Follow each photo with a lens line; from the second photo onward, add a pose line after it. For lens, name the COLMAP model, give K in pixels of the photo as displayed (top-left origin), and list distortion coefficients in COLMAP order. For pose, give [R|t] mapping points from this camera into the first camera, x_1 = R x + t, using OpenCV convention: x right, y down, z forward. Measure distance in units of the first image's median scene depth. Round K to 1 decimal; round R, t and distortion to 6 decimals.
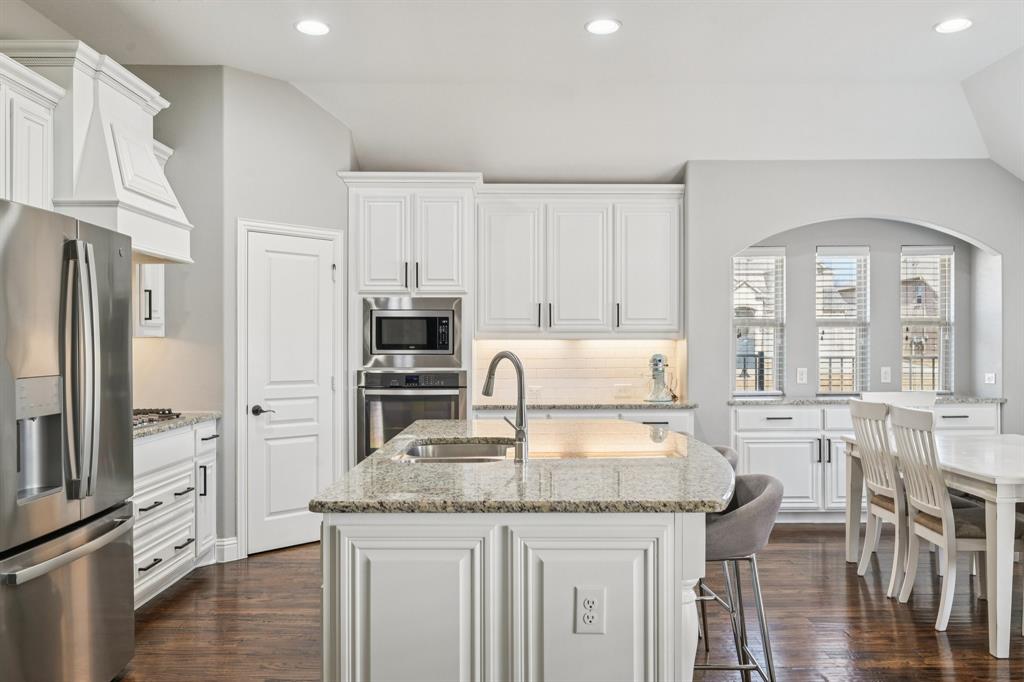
lens RADIAL K [[777.5, 0, 512.8], [0, 777.5, 347.5], [0, 0, 1]] dist [0.003051, -0.002153]
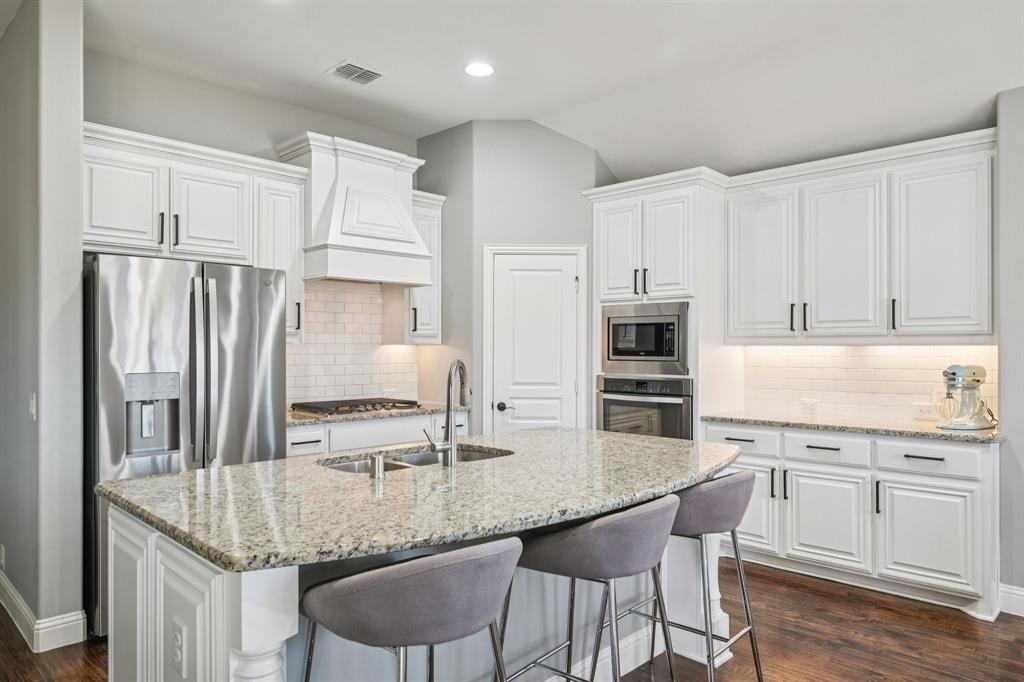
lens RADIAL K [[667.4, 0, 513.7], [0, 667.4, 346.8], [0, 0, 1]] dist [0.001056, -0.001421]
pose [[0.710946, -0.000996, -0.703246, 0.355905], [-0.005085, 0.999966, -0.006557, -0.002502], [0.703228, 0.008238, 0.710917, 0.271592]]
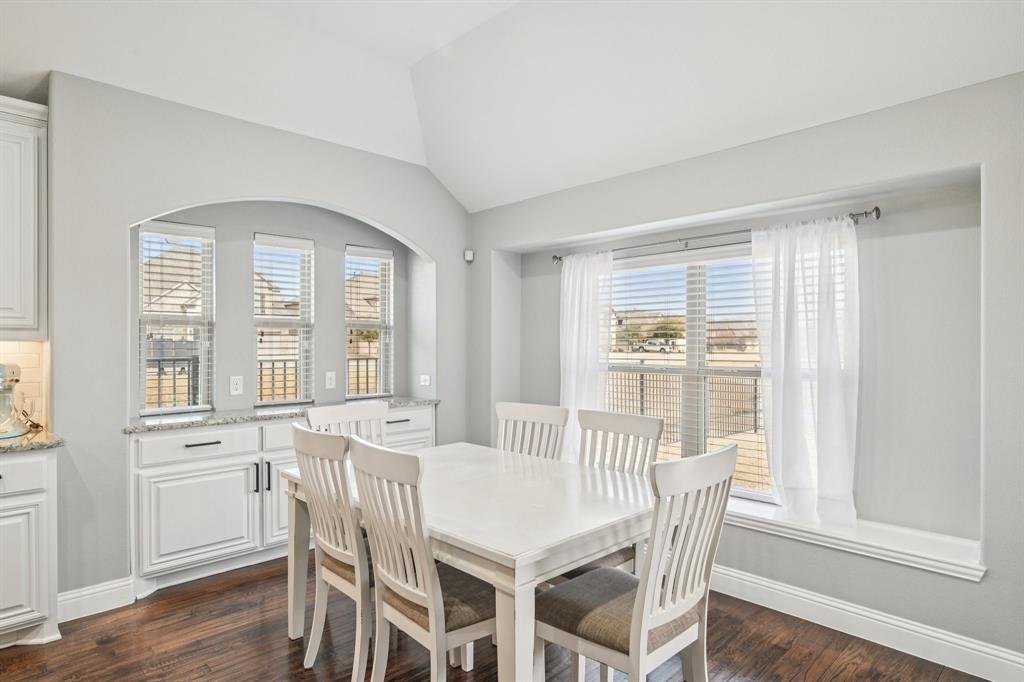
lens RADIAL K [[576.2, 0, 518.7], [0, 576.2, 347.4], [0, 0, 1]] dist [-0.008401, 0.001673]
pose [[0.709132, -0.000881, 0.705075, 0.171350], [0.001975, 0.999998, -0.000737, -0.003929], [-0.705073, 0.001915, 0.709132, 0.394630]]
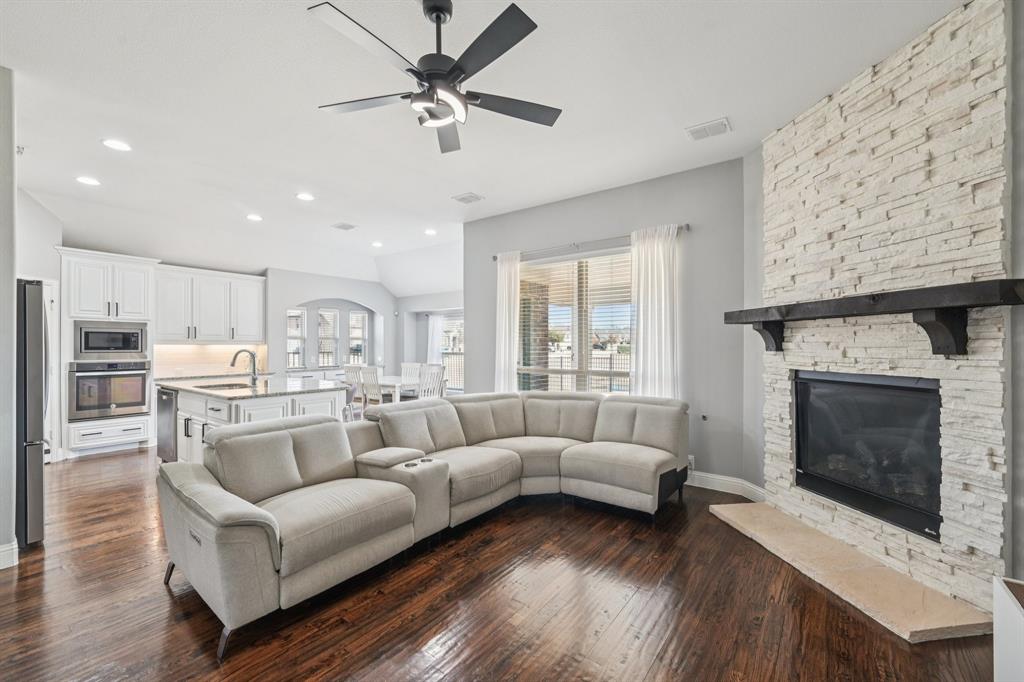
lens RADIAL K [[432.8, 0, 514.1], [0, 432.8, 344.3], [0, 0, 1]] dist [0.011807, 0.000483]
pose [[0.608524, 0.005129, 0.793519, -0.369972], [0.003809, 0.999949, -0.009384, 0.003066], [-0.793526, 0.008733, 0.608473, -0.379372]]
